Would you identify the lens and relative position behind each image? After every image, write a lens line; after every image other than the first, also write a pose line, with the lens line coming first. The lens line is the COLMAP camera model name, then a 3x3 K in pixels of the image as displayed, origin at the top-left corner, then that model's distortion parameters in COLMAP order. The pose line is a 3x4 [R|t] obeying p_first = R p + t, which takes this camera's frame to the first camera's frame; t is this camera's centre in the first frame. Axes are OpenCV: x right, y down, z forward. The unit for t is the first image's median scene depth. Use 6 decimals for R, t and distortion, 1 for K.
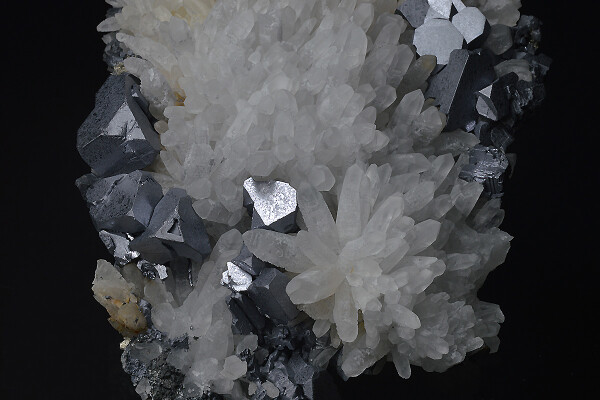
lens RADIAL K [[1655.3, 0, 300.0], [0, 1655.3, 200.0], [0, 0, 1]] dist [-0.077277, -0.054123]
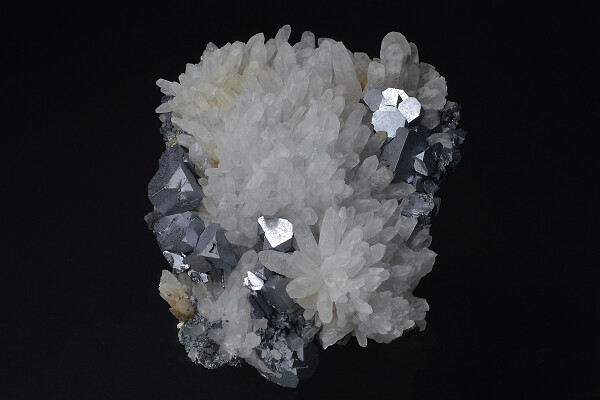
lens RADIAL K [[1655.3, 0, 300.0], [0, 1655.3, 200.0], [0, 0, 1]] dist [-0.077277, -0.054123]
pose [[0.999998, -0.001680, 0.001051, 0.003097], [0.001684, 0.999989, -0.004274, -0.021456], [-0.001044, 0.004276, 0.999990, -0.519932]]
